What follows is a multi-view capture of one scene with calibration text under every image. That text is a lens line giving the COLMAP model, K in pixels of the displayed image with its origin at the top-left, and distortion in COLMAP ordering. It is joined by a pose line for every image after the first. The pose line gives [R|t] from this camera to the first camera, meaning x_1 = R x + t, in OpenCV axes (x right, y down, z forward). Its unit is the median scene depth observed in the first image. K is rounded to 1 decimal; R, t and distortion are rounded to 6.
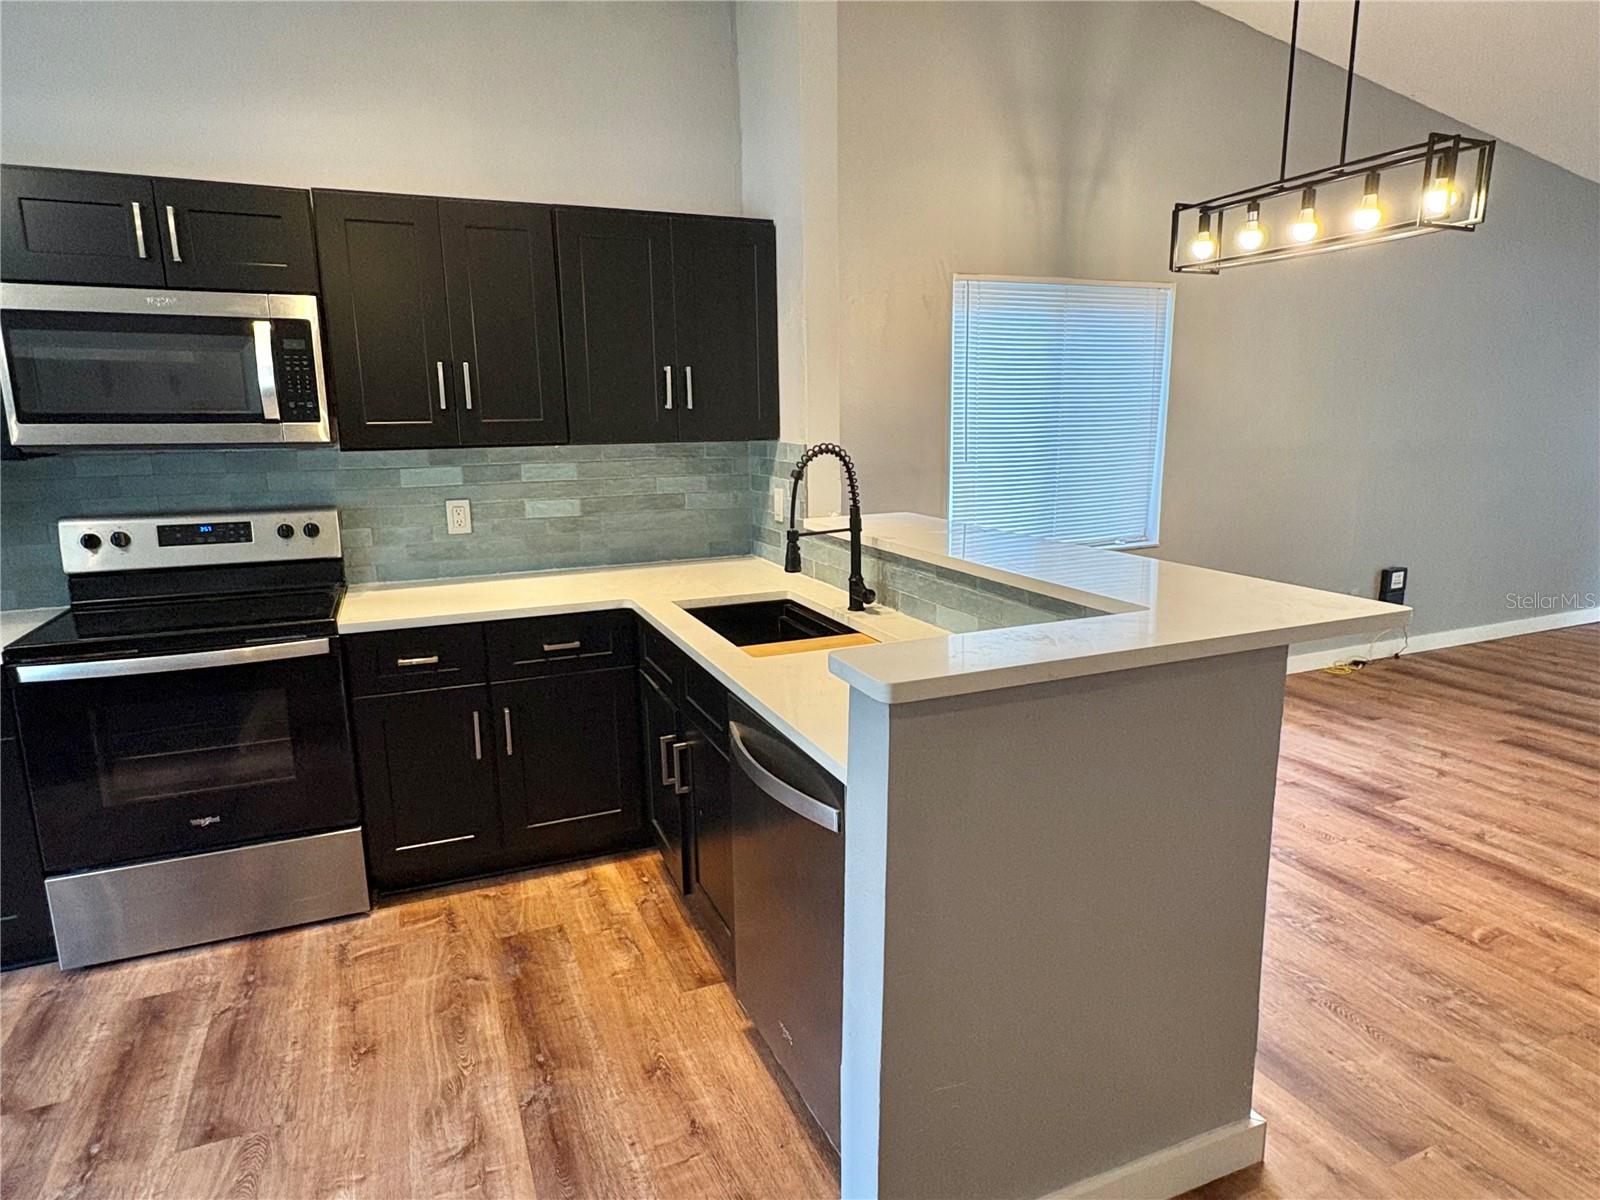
lens RADIAL K [[941.8, 0, 813.0], [0, 941.8, 595.8], [0, 0, 1]] dist [-0.002081, 0.003534]
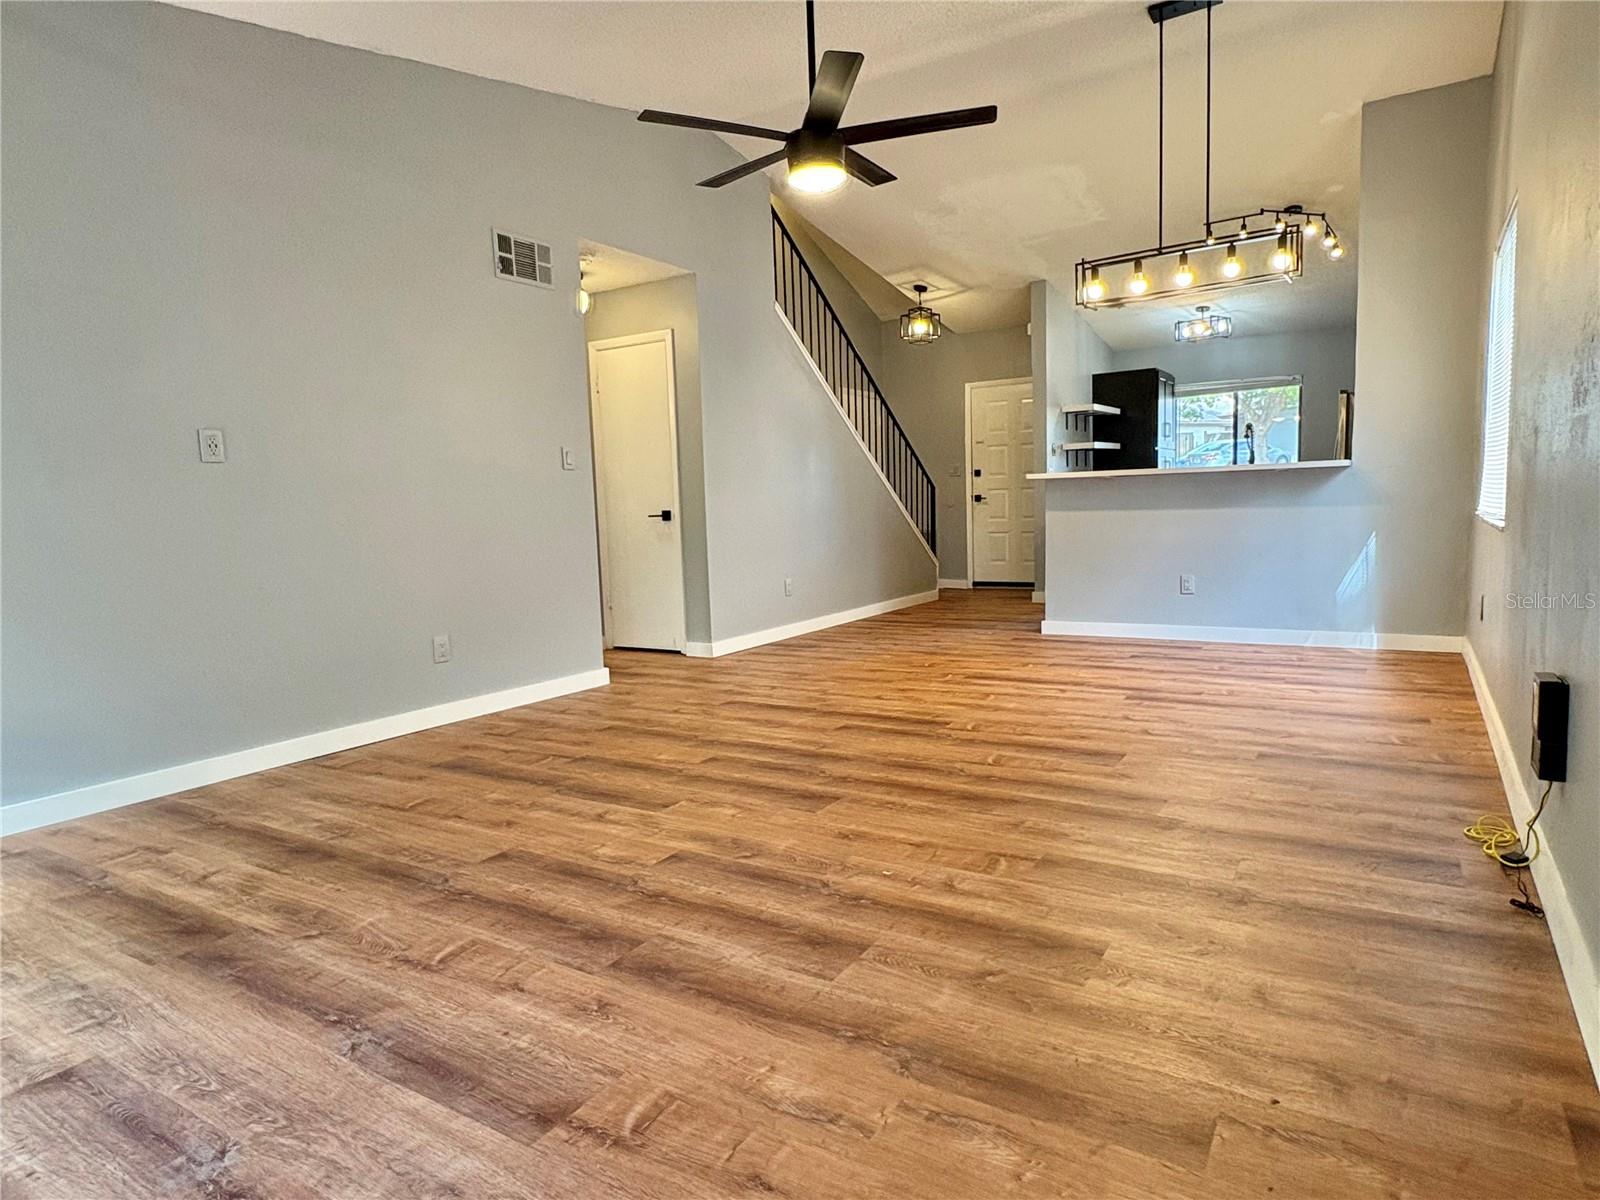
lens RADIAL K [[941.8, 0, 799.7], [0, 941.8, 599.0], [0, 0, 1]] dist [-0.002081, 0.003534]
pose [[-0.832350, 0.097564, -0.545596, 1.525447], [-0.067674, 0.959130, 0.274755, -0.207022], [0.550103, 0.265615, -0.791729, 1.582167]]
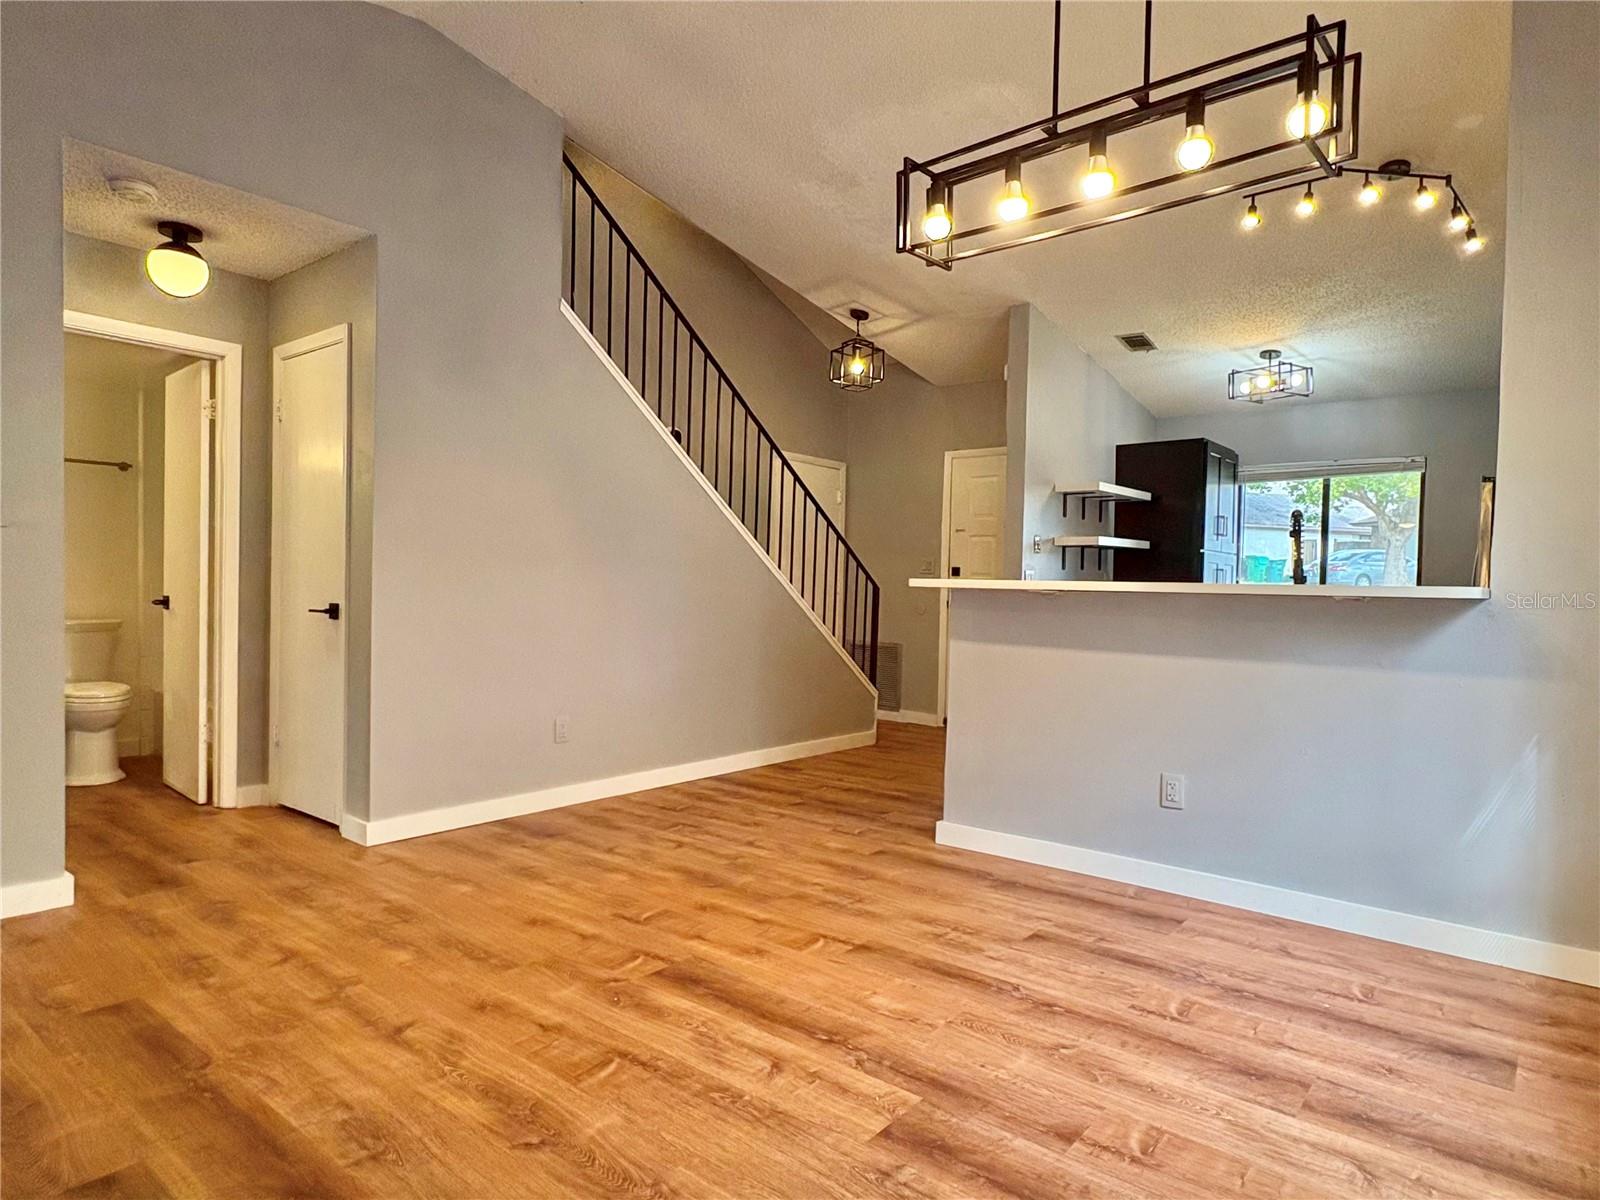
lens RADIAL K [[941.8, 0, 799.0], [0, 941.8, 598.7], [0, 0, 1]] dist [-0.002081, 0.003534]
pose [[-0.894457, -0.003574, -0.447139, 0.826769], [-0.103820, 0.974301, 0.199895, -0.157223], [0.434934, 0.225220, -0.871842, 1.257631]]
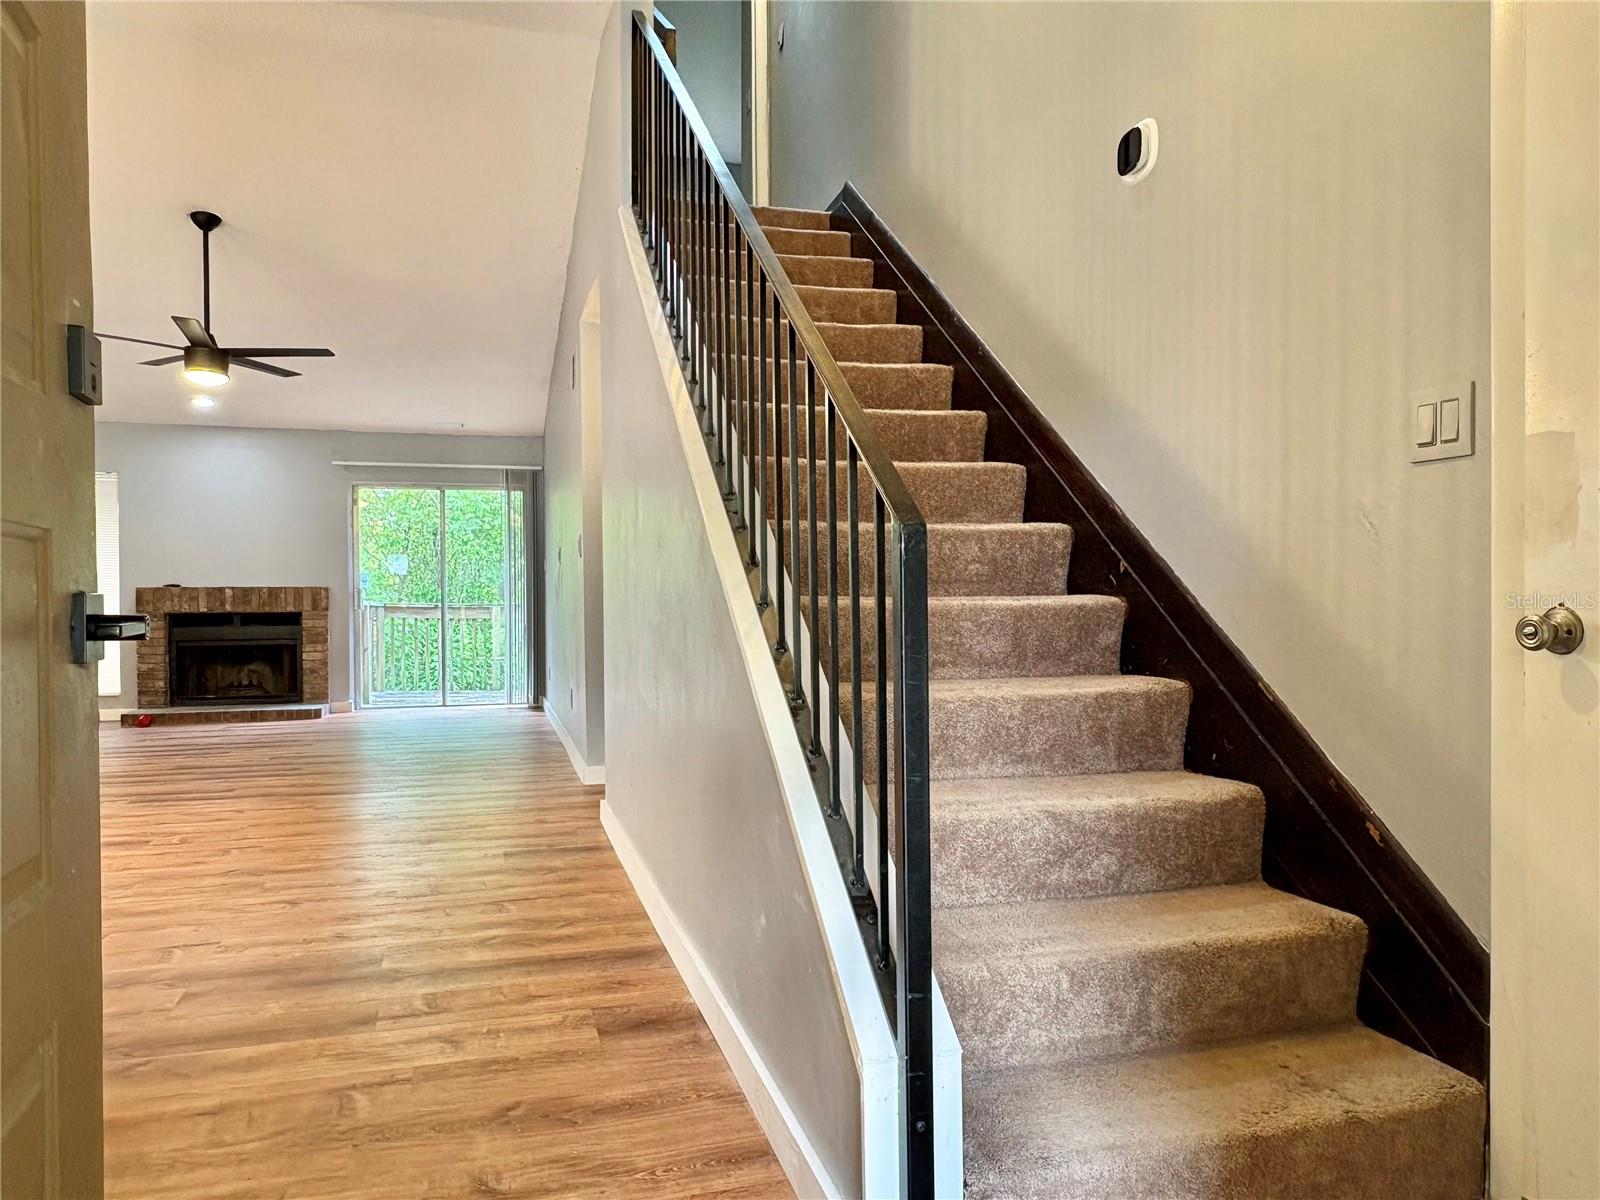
lens RADIAL K [[1094.7, 0, 797.1], [0, 1094.7, 609.8], [0, 0, 1]] dist [-0.004058, 0.008825]
pose [[0.133582, 0.000804, 0.991037, -0.407979], [0.199900, 0.979424, -0.027739, 0.175518], [-0.970668, 0.201814, 0.130673, -0.147808]]
